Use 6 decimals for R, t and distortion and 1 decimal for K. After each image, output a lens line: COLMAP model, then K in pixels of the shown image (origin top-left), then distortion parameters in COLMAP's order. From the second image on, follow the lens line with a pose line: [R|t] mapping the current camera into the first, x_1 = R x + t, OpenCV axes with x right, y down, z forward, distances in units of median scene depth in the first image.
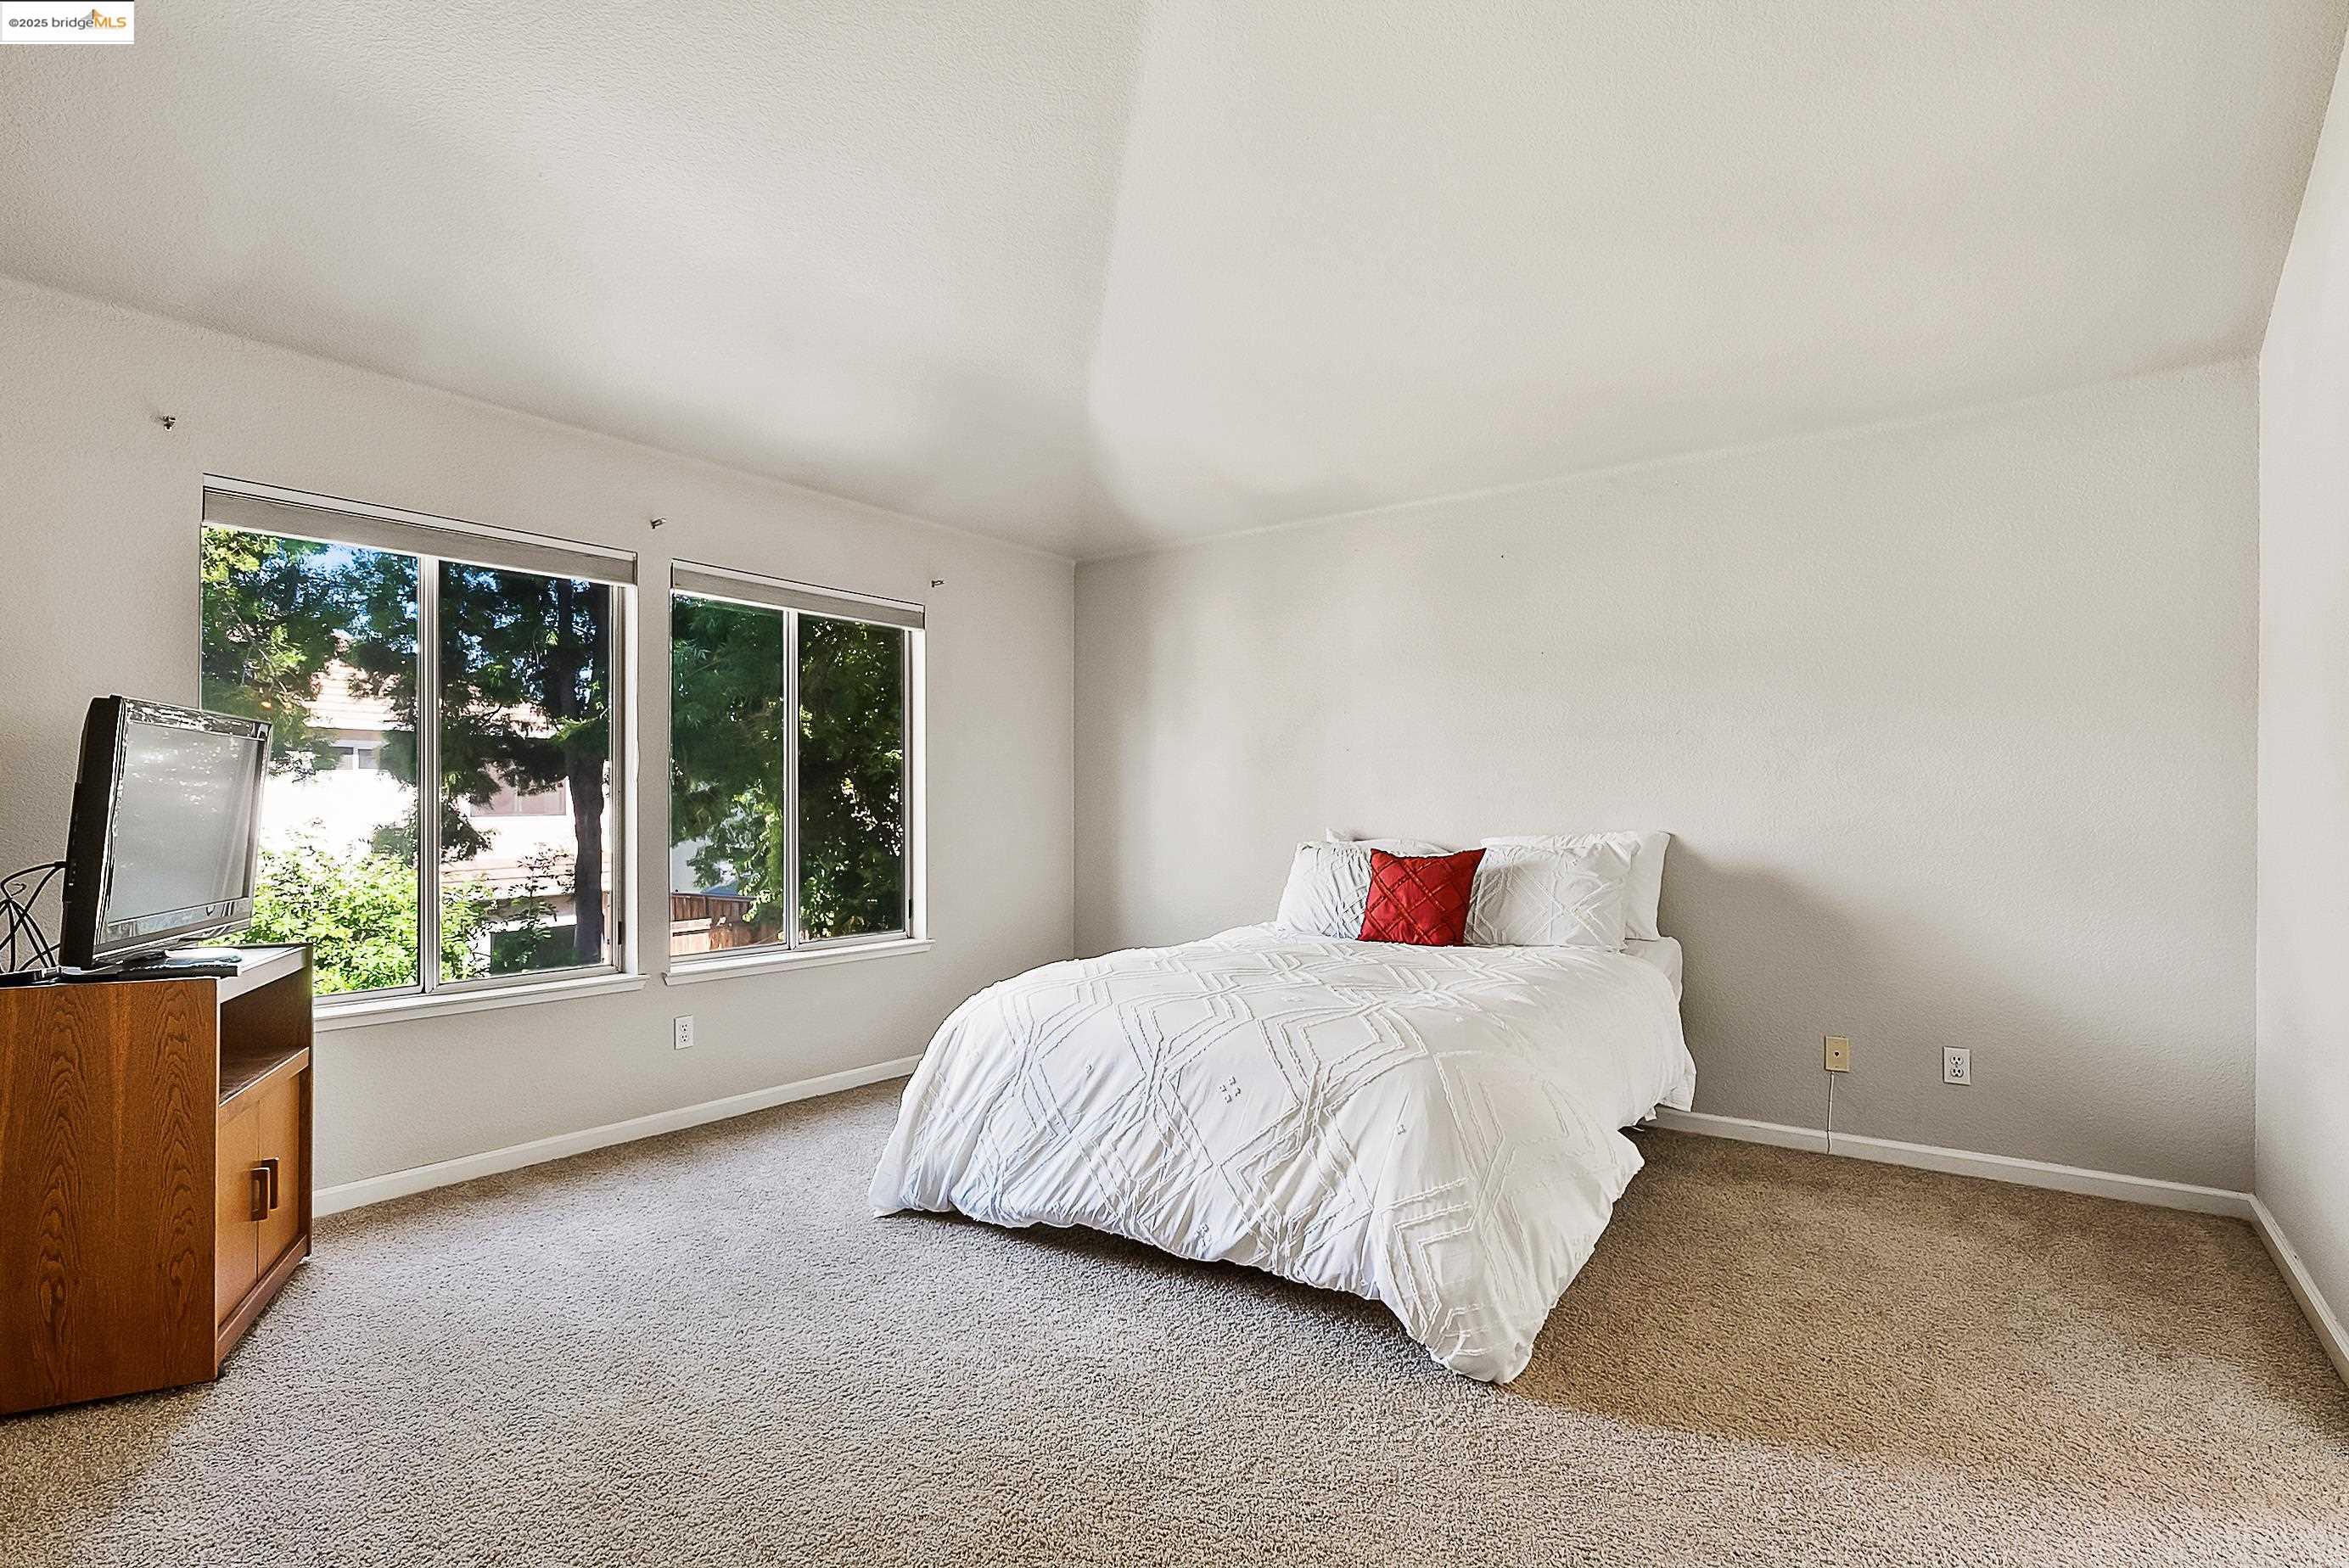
lens RADIAL K [[1124.9, 0, 1184.5], [0, 1124.9, 786.9], [0, 0, 1]] dist [-0.001841, -0.000008]
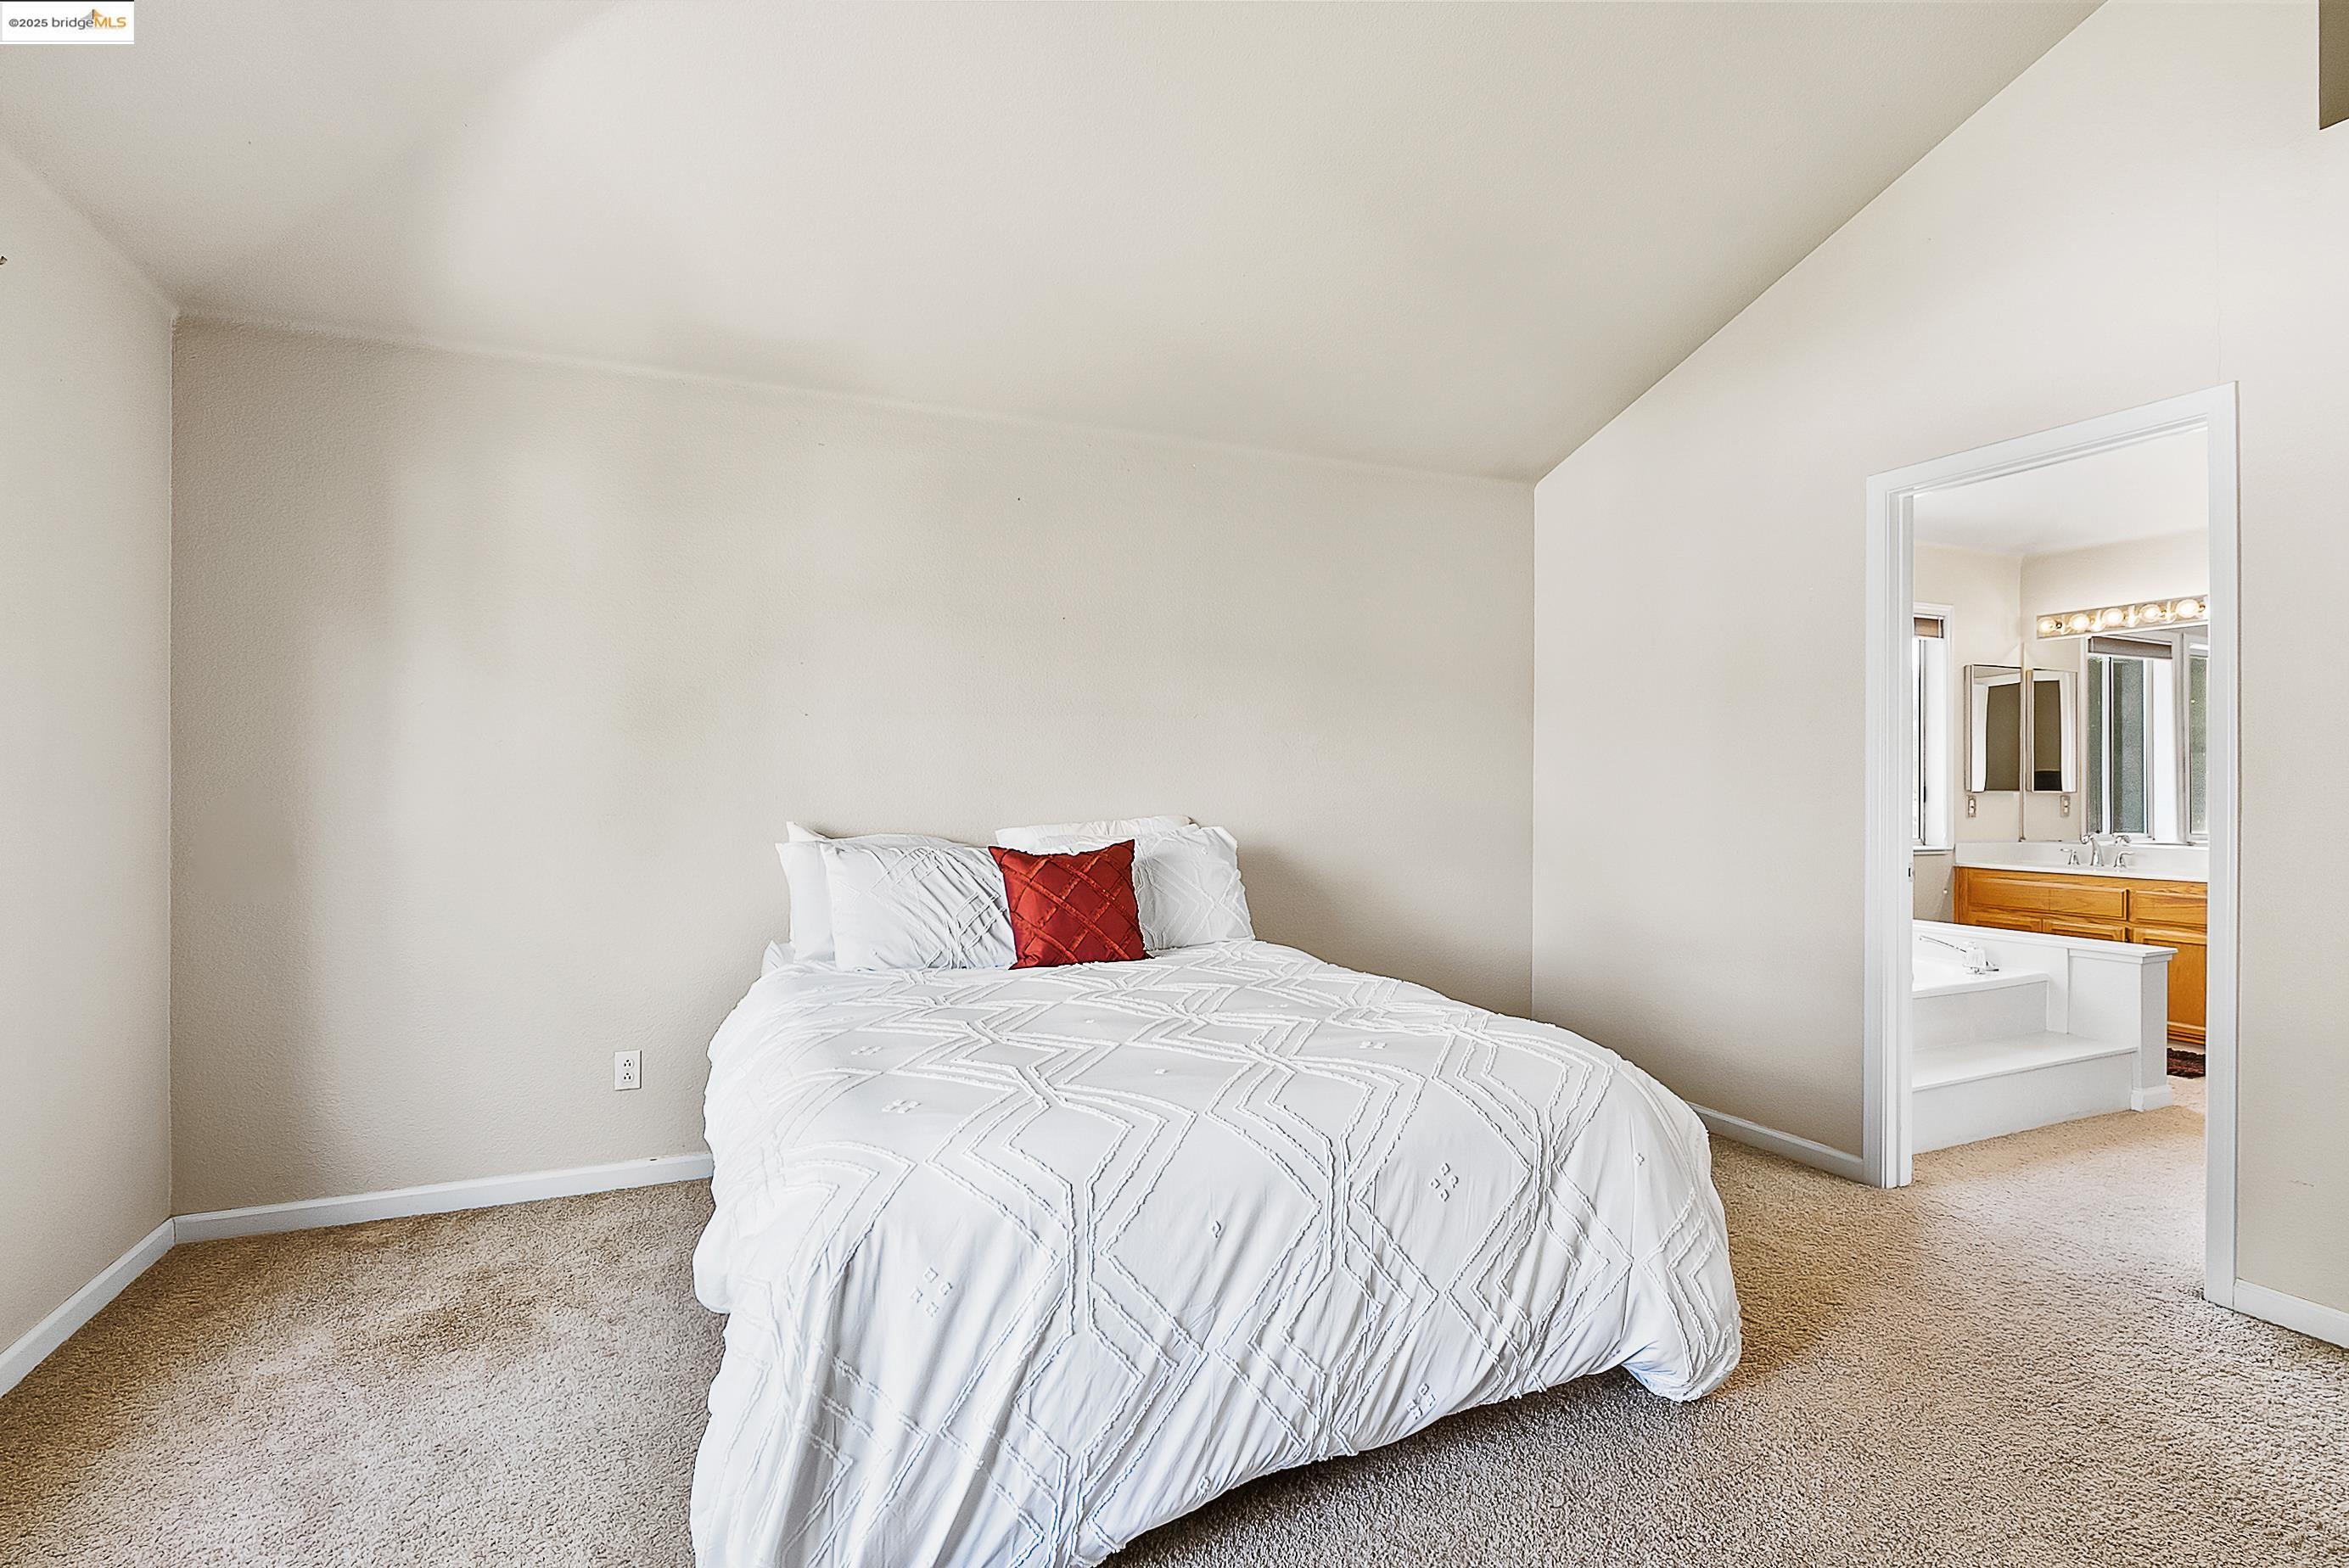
lens RADIAL K [[1124.9, 0, 1184.5], [0, 1124.9, 786.9], [0, 0, 1]] dist [-0.001841, -0.000008]
pose [[0.504339, 0.000013, 0.863506, -0.646196], [-0.011893, 0.999905, 0.006931, 0.012029], [-0.863424, -0.013766, 0.504291, 0.758664]]
